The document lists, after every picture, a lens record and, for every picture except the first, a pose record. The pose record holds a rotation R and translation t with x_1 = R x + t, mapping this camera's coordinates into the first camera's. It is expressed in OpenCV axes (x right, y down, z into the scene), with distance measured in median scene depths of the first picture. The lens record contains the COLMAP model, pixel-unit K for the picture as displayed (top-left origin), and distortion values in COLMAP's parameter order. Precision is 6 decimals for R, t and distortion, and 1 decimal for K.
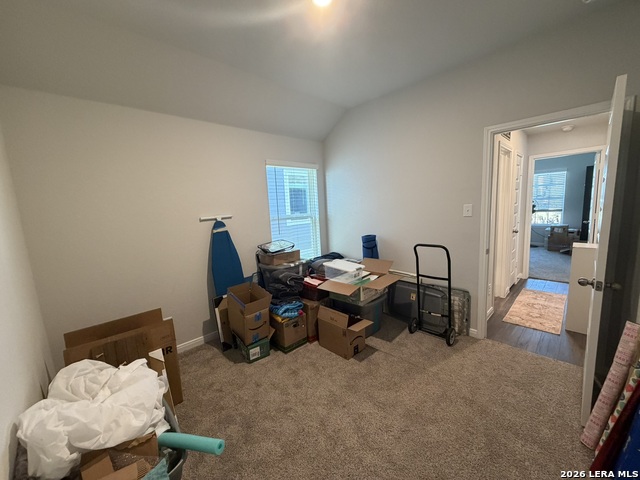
lens RADIAL K [[254.4, 0, 320.8], [0, 254.4, 242.7], [0, 0, 1]] dist [0.000652, -0.000071]
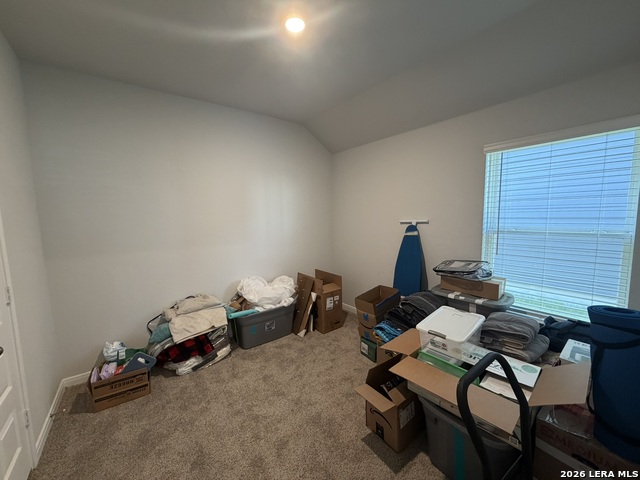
lens RADIAL K [[254.4, 0, 320.7], [0, 254.4, 240.0], [0, 0, 1]] dist [0.000652, -0.000071]
pose [[-0.107165, 0.155557, -0.981997, 0.677128], [-0.114817, 0.979140, 0.167635, -0.160181], [0.987589, 0.130714, -0.087069, 0.755953]]
